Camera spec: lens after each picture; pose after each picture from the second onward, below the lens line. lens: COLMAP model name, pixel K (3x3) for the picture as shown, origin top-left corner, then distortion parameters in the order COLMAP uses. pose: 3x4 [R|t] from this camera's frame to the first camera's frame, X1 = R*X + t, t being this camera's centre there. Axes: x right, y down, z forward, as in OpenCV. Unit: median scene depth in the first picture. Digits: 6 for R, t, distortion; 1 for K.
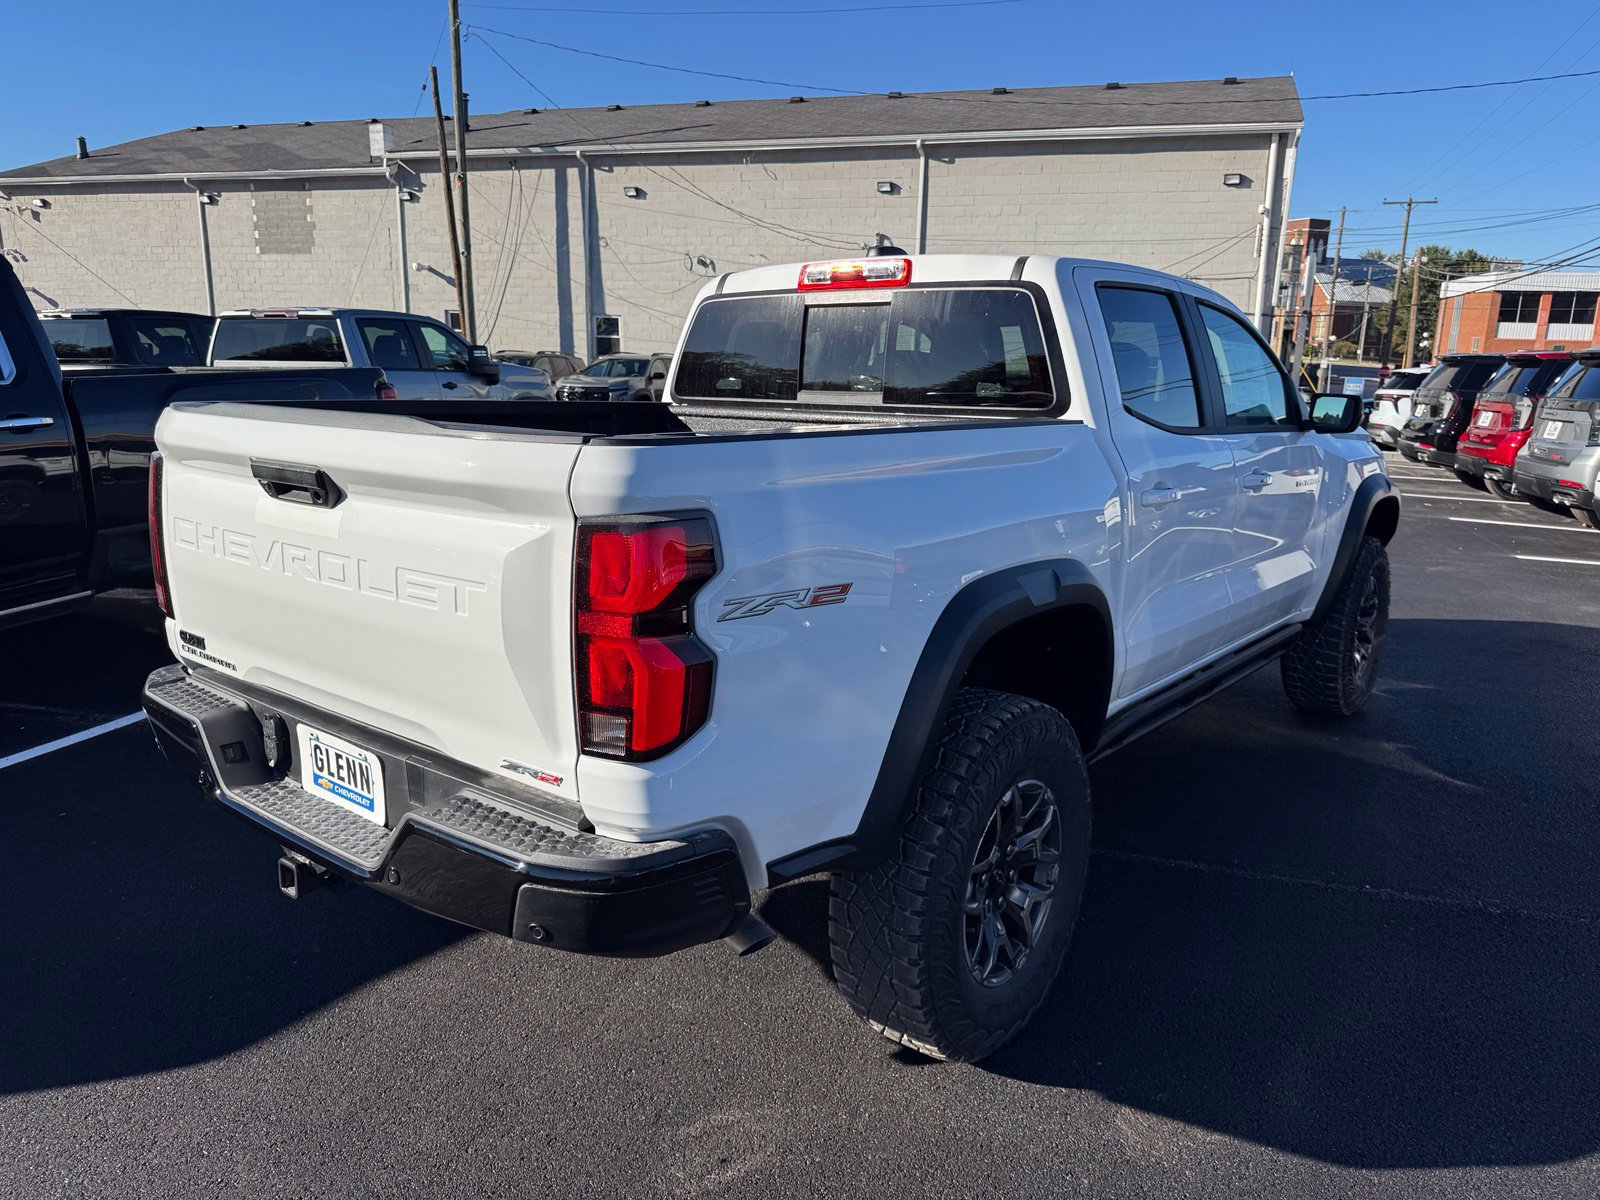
lens RADIAL K [[1127.5, 0, 791.0], [0, 1127.5, 578.1], [0, 0, 1]] dist [0.024690, -0.054983]
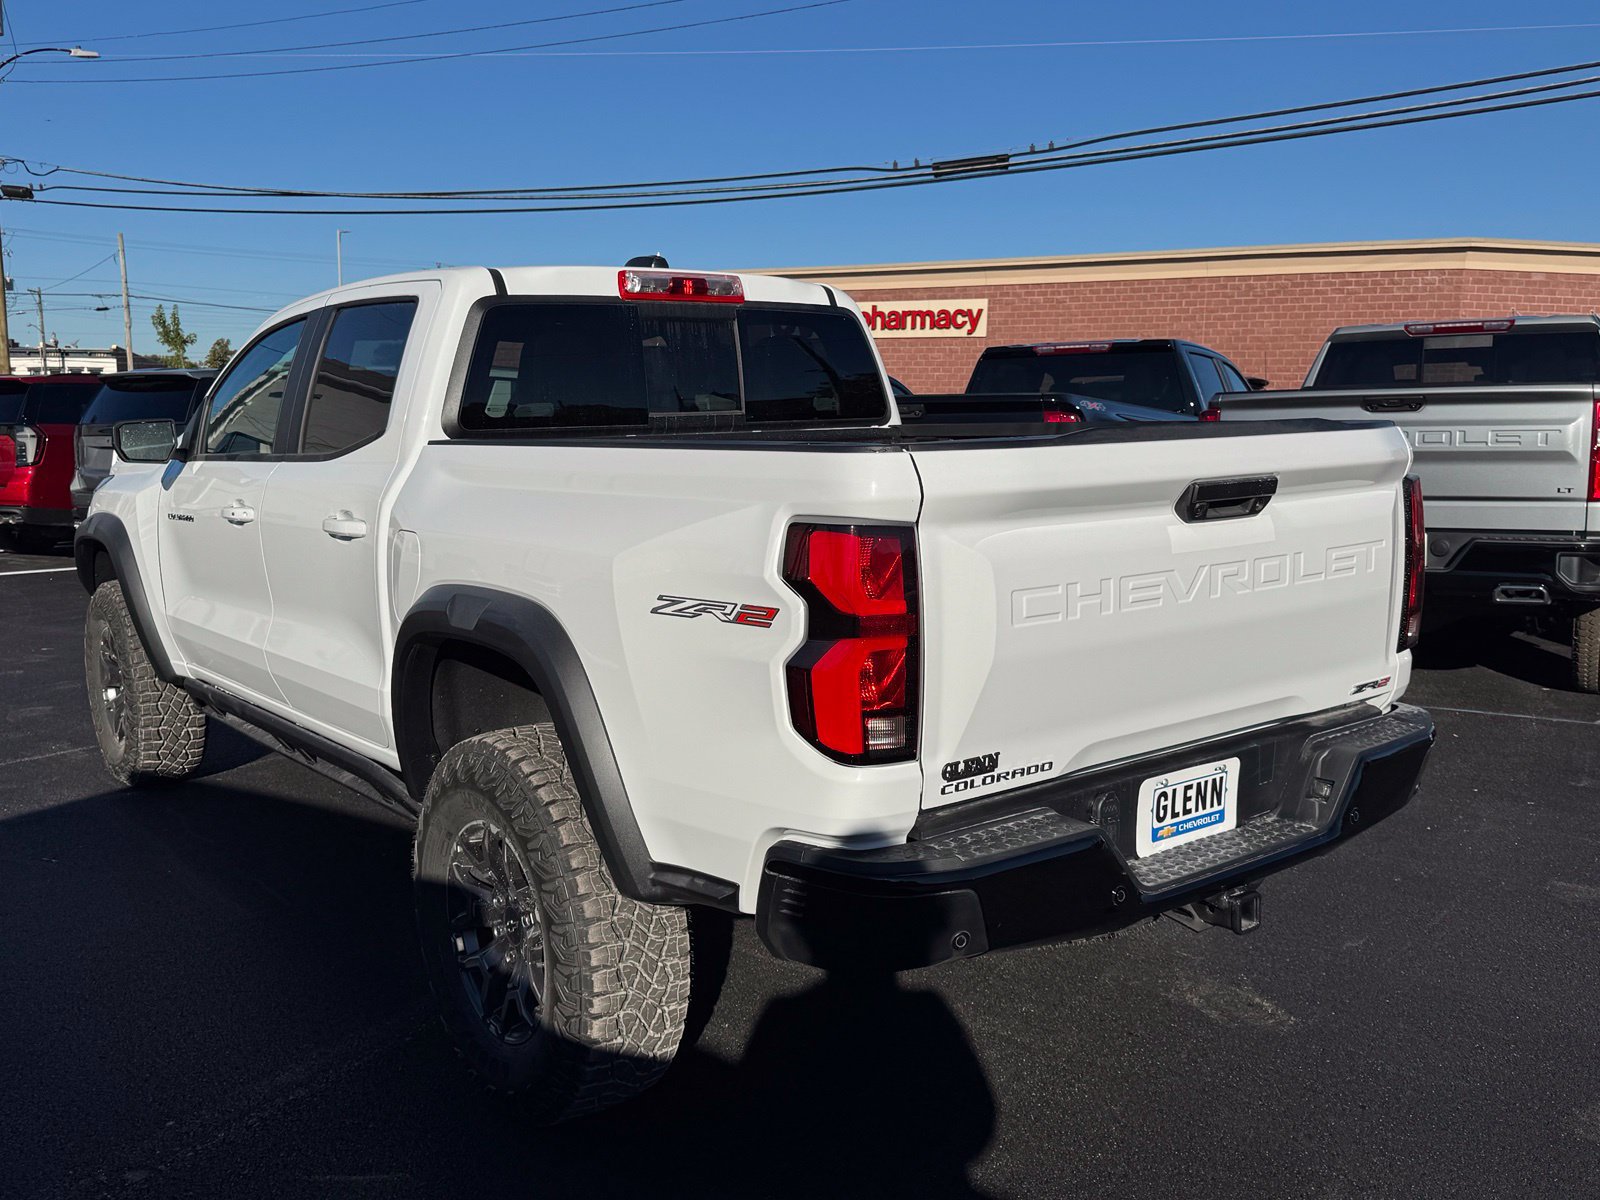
lens RADIAL K [[1376.1, 0, 800.0], [0, 1376.1, 600.0], [0, 0, 1]] dist [0.185119, -0.307341]
pose [[0.234998, -0.155975, 0.959400, -1.504281], [0.197827, 0.974057, 0.109901, -0.179400], [-0.951652, 0.163969, 0.259757, 0.939342]]
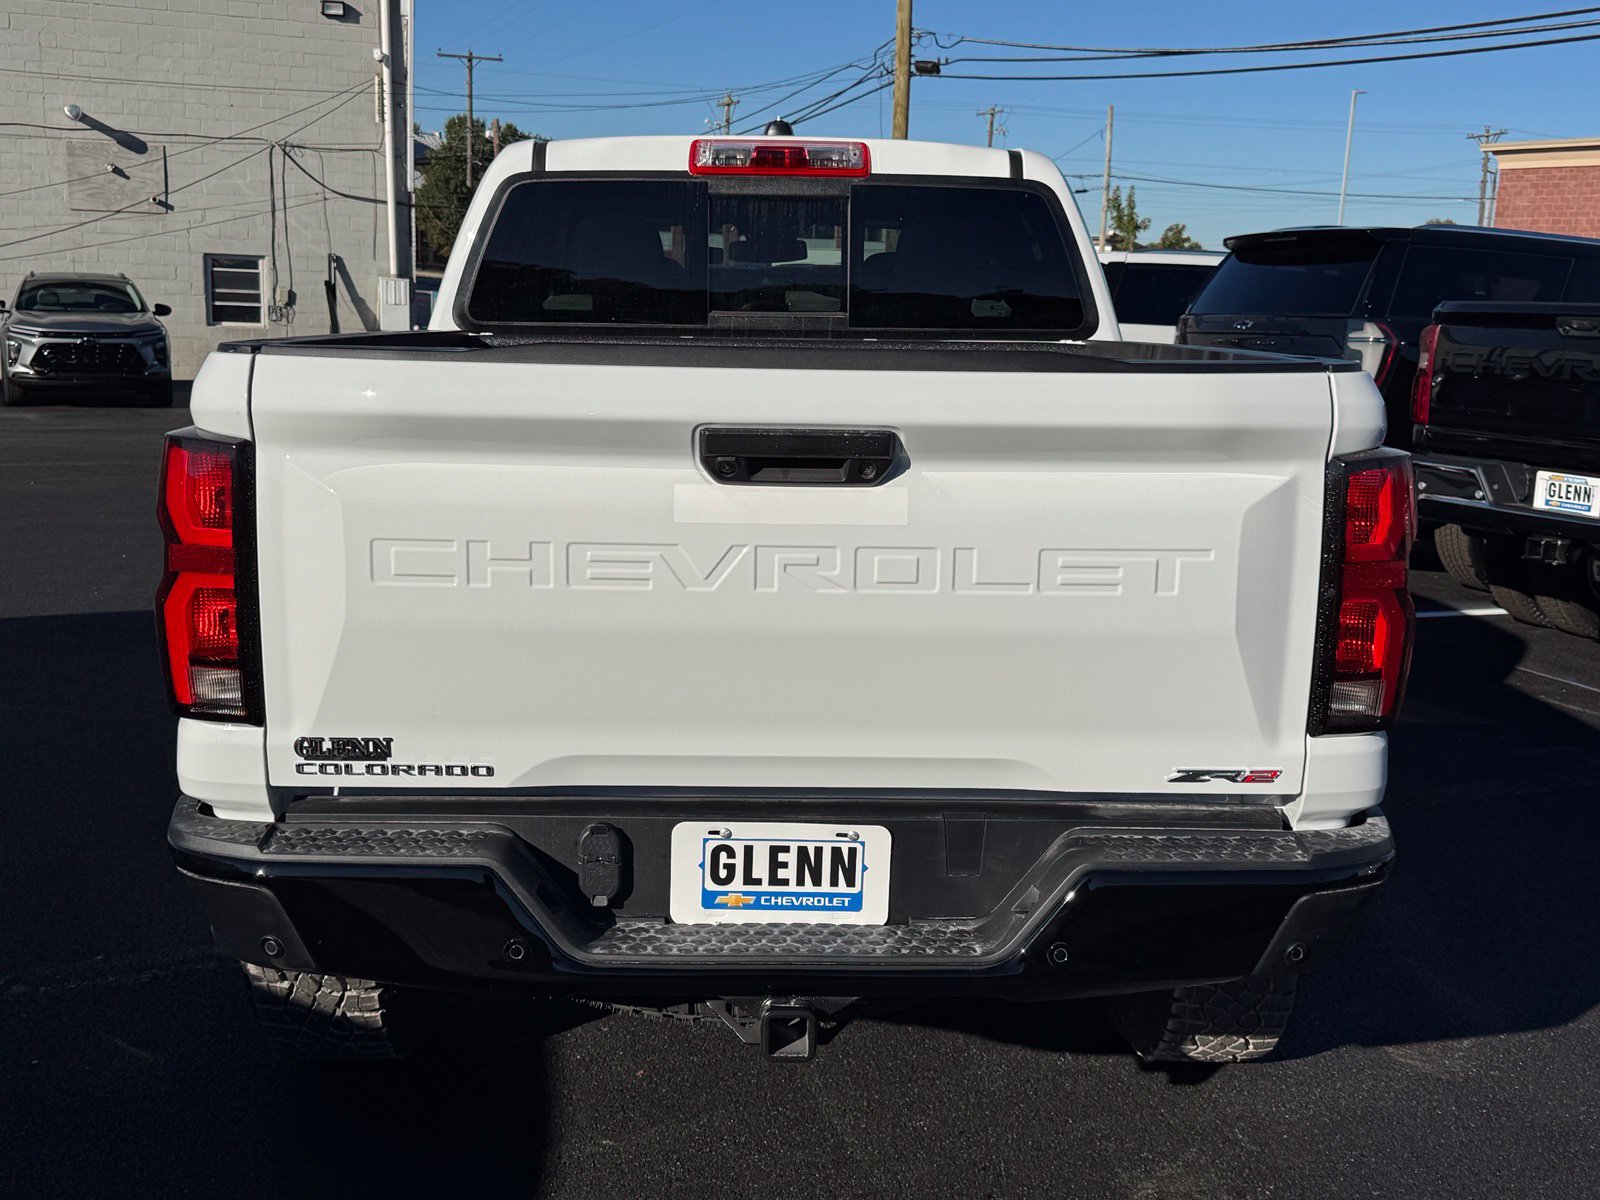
lens RADIAL K [[1652.6, 0, 800.0], [0, 1652.6, 600.0], [0, 0, 1]] dist [0.164164, -0.423218]
pose [[0.763549, -0.116903, 0.635081, -0.971730], [0.112050, 0.992543, 0.047987, -0.038579], [-0.635955, 0.034520, 0.770954, 0.199926]]
